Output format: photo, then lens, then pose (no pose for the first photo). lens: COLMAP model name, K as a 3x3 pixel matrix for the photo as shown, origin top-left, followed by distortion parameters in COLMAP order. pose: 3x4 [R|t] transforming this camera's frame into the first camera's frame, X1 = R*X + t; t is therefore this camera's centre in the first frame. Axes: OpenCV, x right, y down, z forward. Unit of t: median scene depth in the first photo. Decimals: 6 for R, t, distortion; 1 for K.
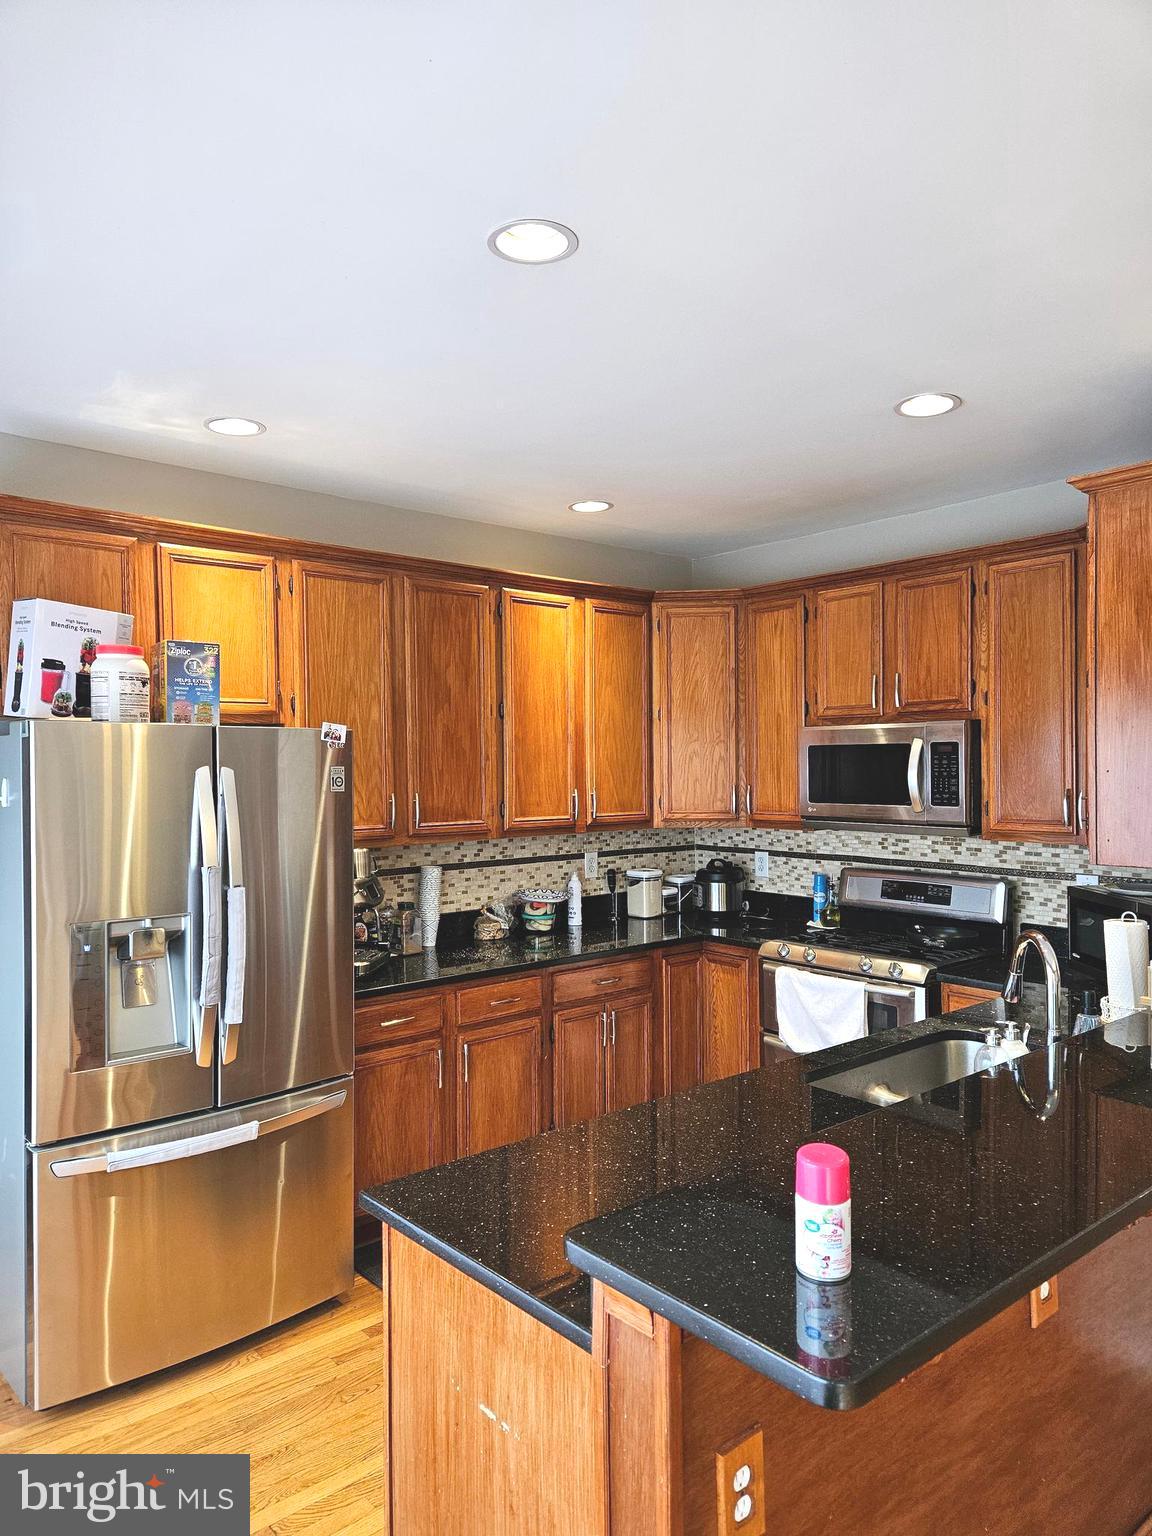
lens RADIAL K [[1028.6, 0, 565.1], [0, 1028.6, 776.0], [0, 0, 1]] dist [0.066409, -0.031598]
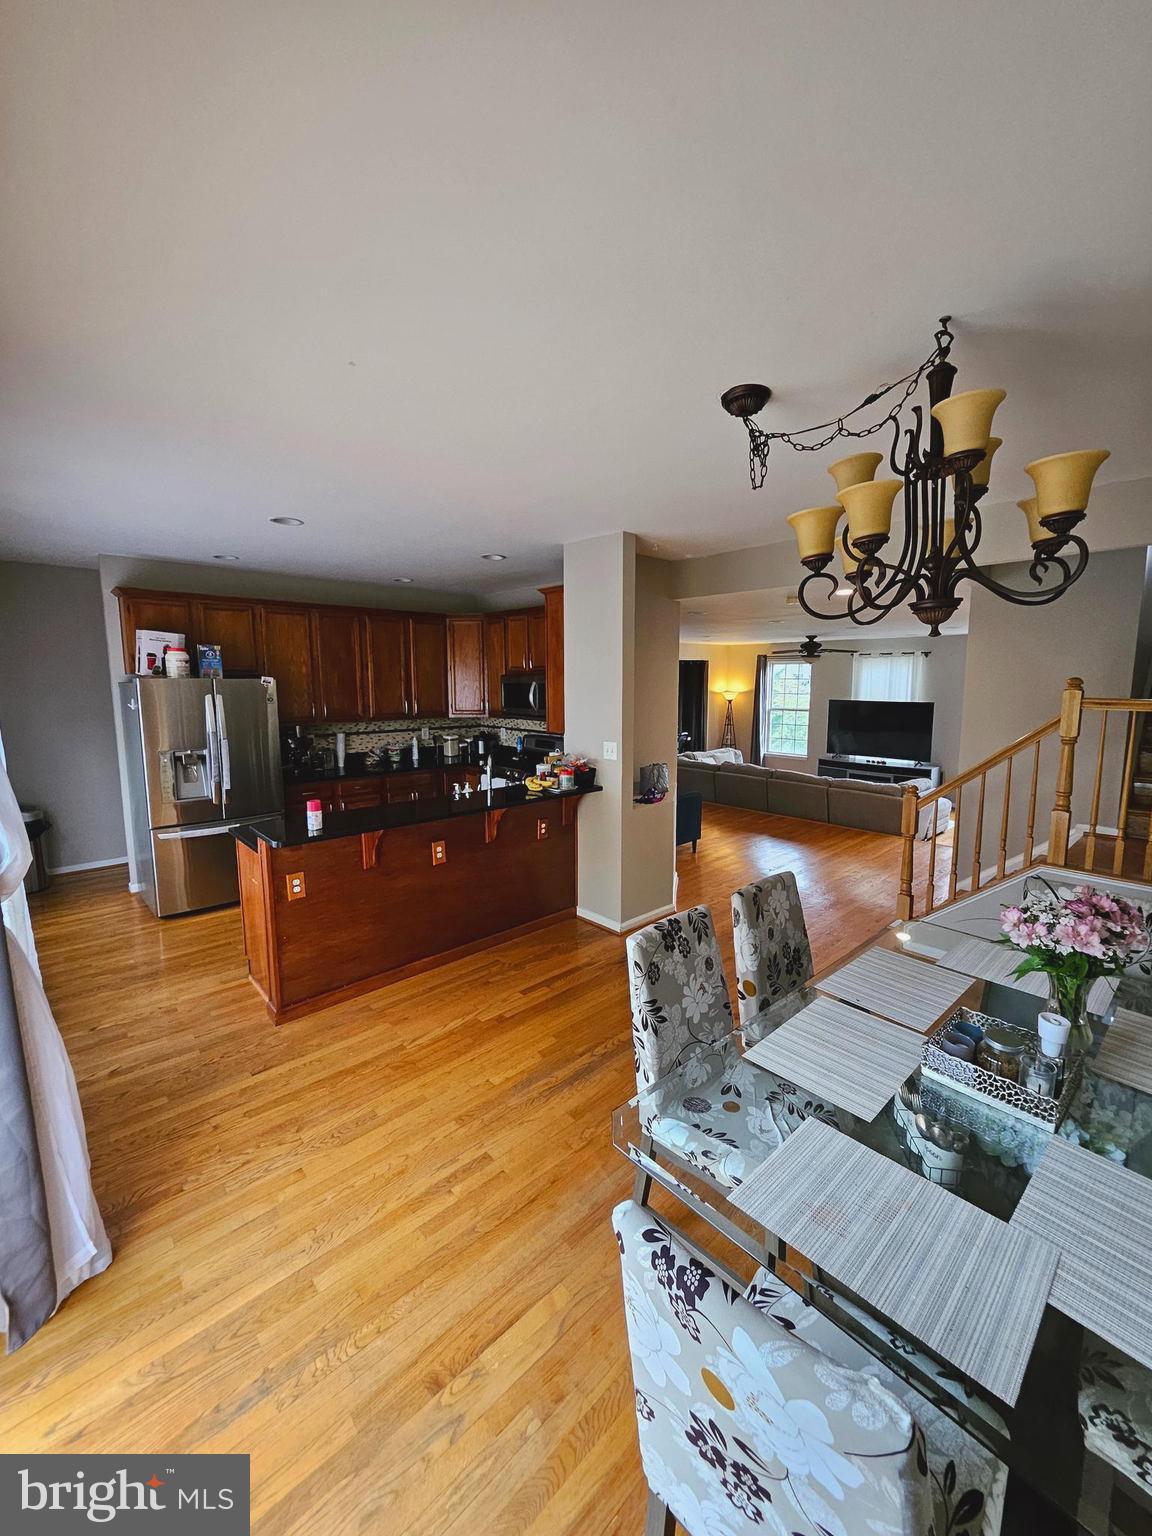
lens RADIAL K [[603.5, 0, 590.9], [0, 603.5, 753.1], [0, 0, 1]] dist [0.003716, 0.000639]
pose [[0.998045, 0.001883, 0.062465, 0.323010], [-0.008921, 0.993603, 0.112579, -0.026023], [-0.061853, -0.112916, 0.991677, -0.378590]]
